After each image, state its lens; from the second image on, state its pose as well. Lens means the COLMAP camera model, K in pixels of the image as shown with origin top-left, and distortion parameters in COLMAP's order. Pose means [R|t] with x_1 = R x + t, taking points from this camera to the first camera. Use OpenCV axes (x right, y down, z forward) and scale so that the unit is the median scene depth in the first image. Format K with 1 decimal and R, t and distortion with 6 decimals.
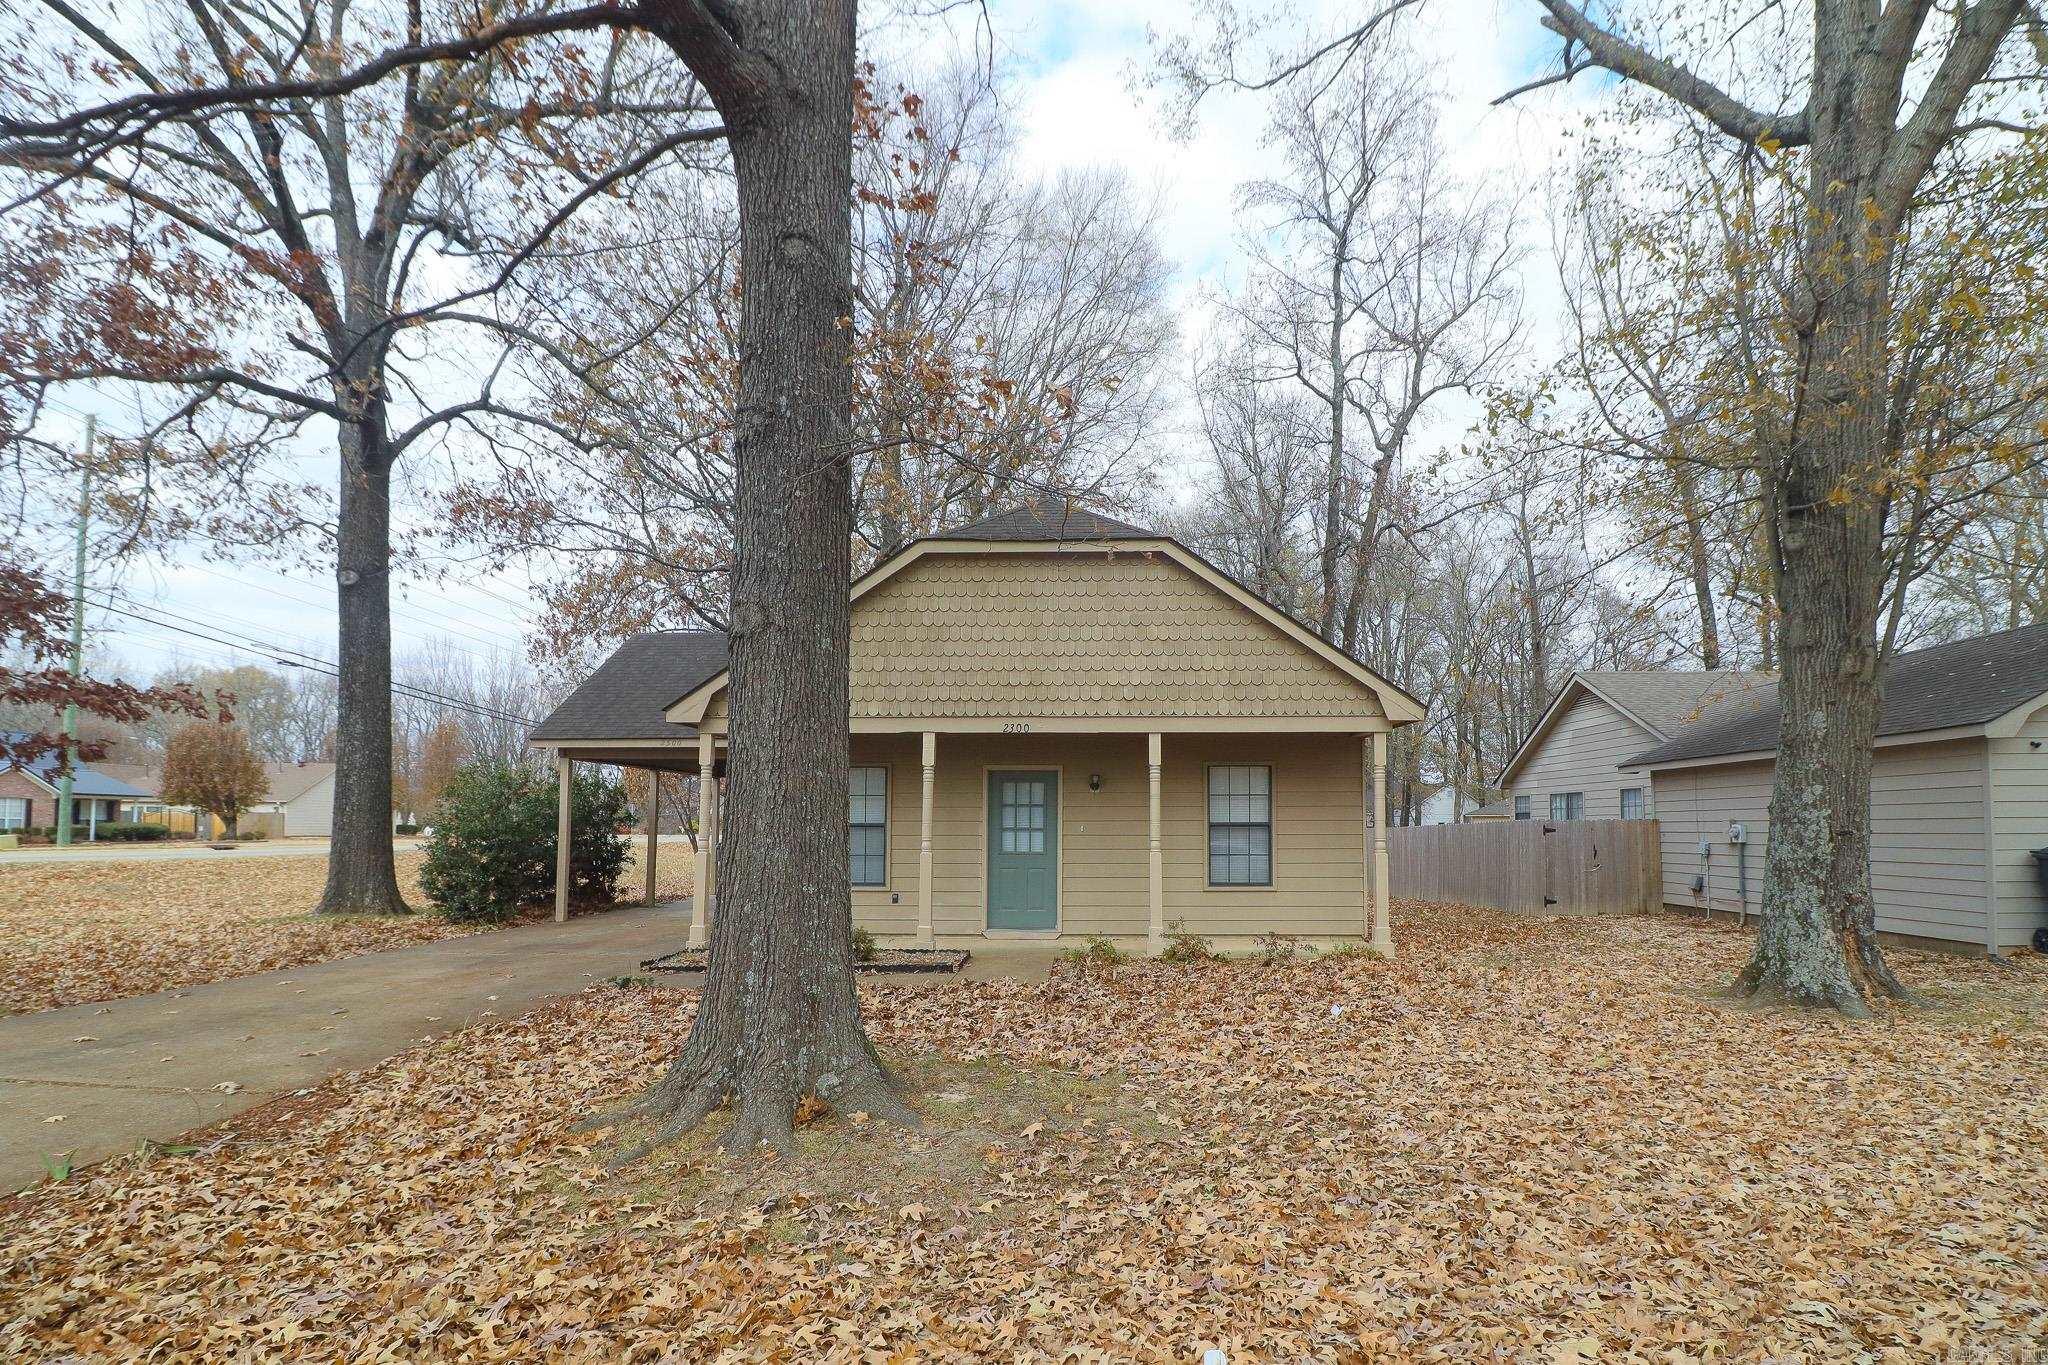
lens RADIAL K [[939.4, 0, 1033.1], [0, 939.4, 737.7], [0, 0, 1]] dist [-0.015955, -0.000536]
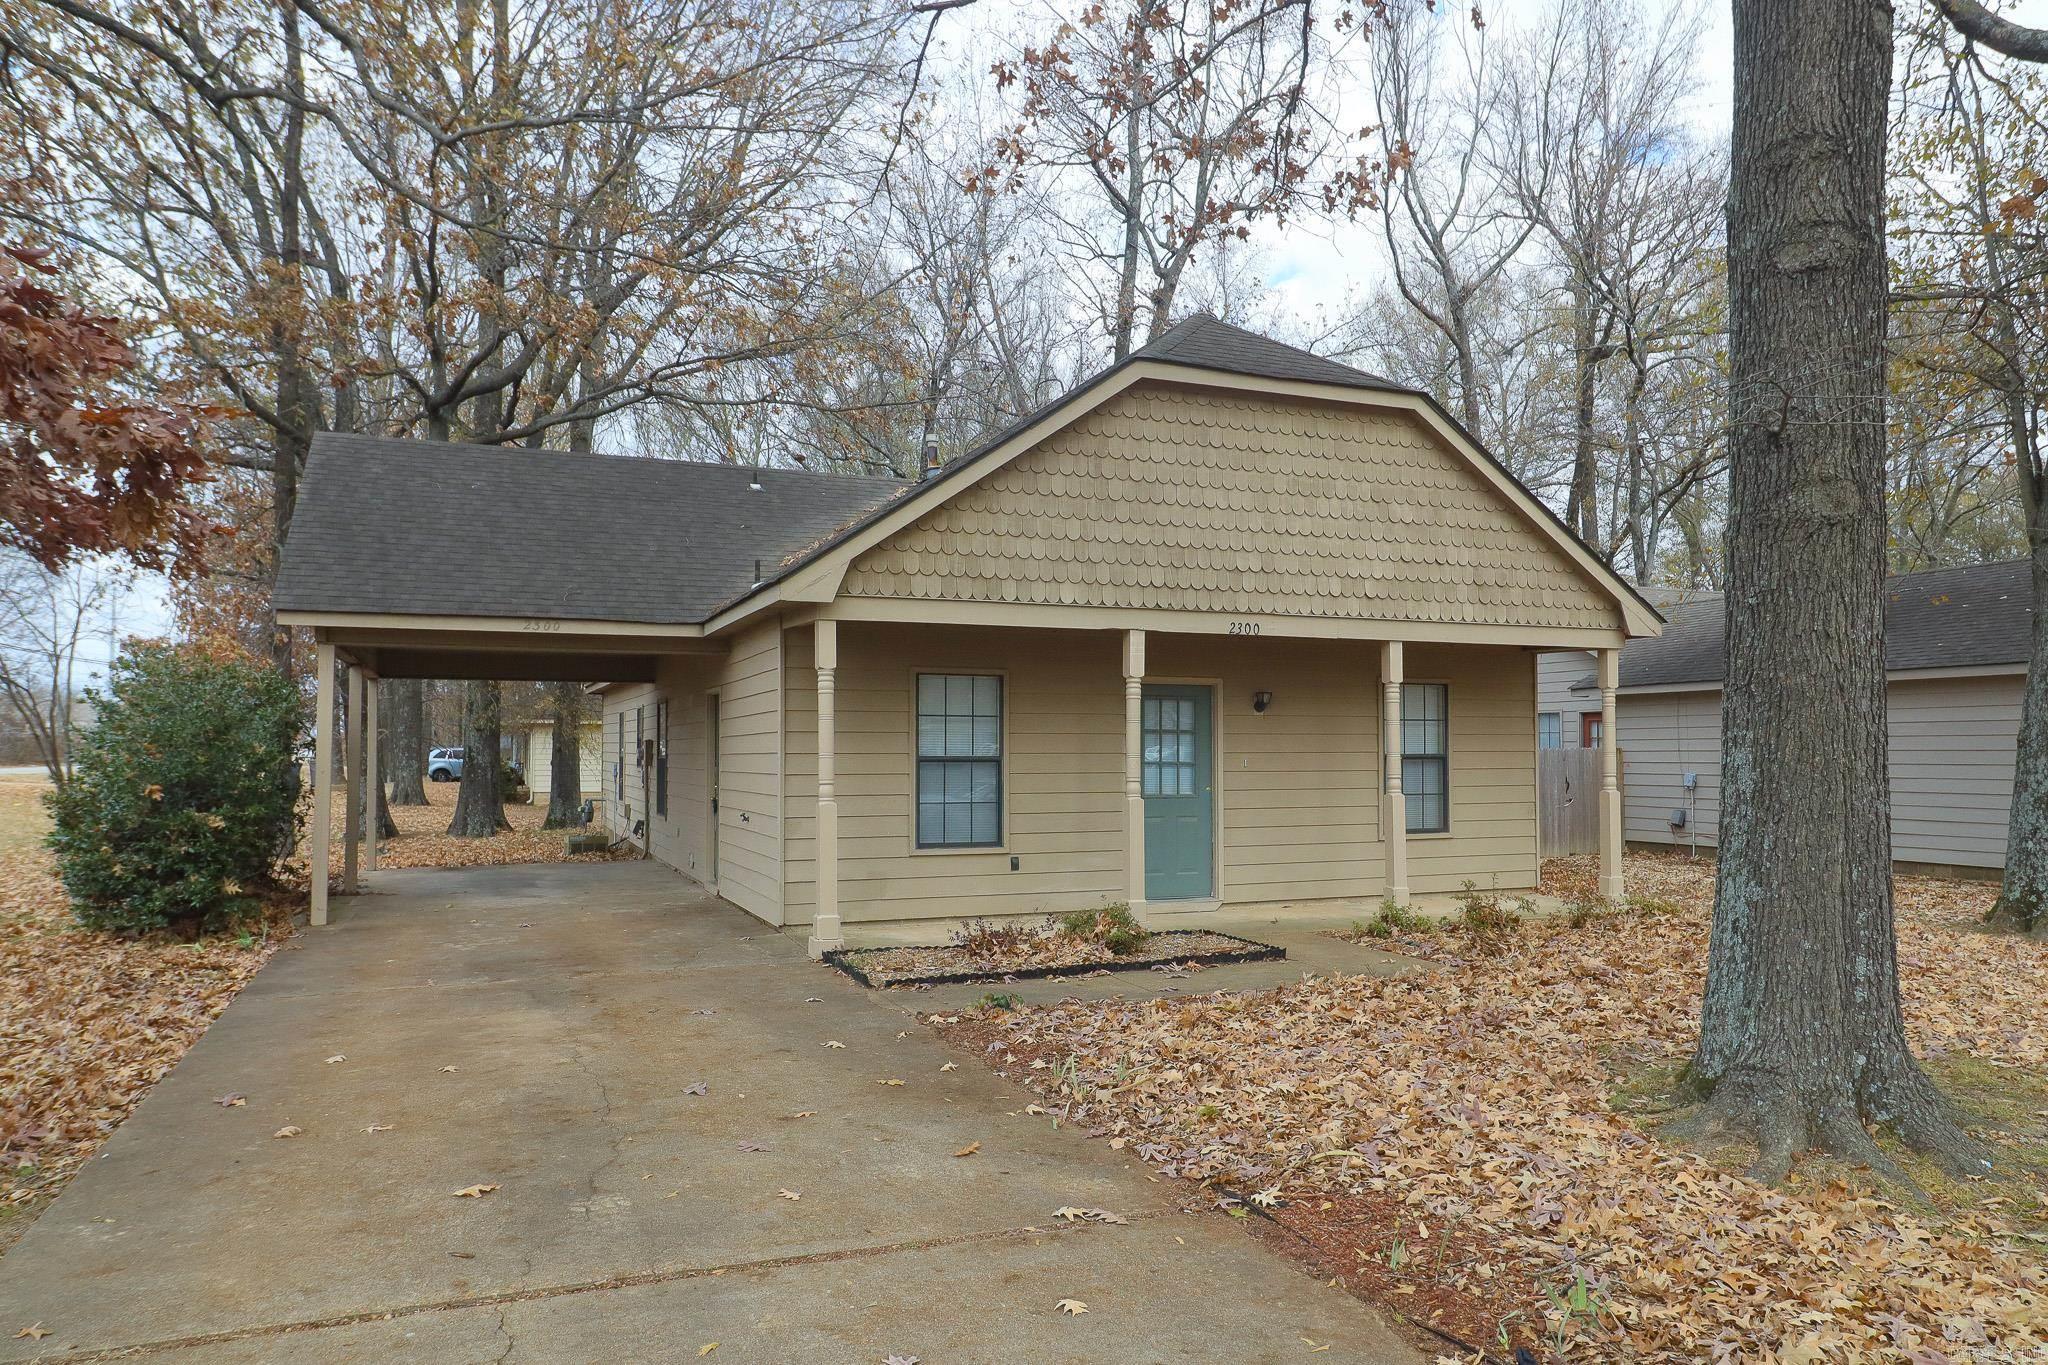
lens RADIAL K [[1325.0, 0, 1024.0], [0, 1325.0, 682.5], [0, 0, 1]] dist [0.079564, 0.000639]
pose [[0.897257, 0.017665, 0.441156, -0.633391], [-0.033339, 0.999057, 0.027803, 0.008800], [-0.440249, -0.039654, 0.897000, 0.128881]]
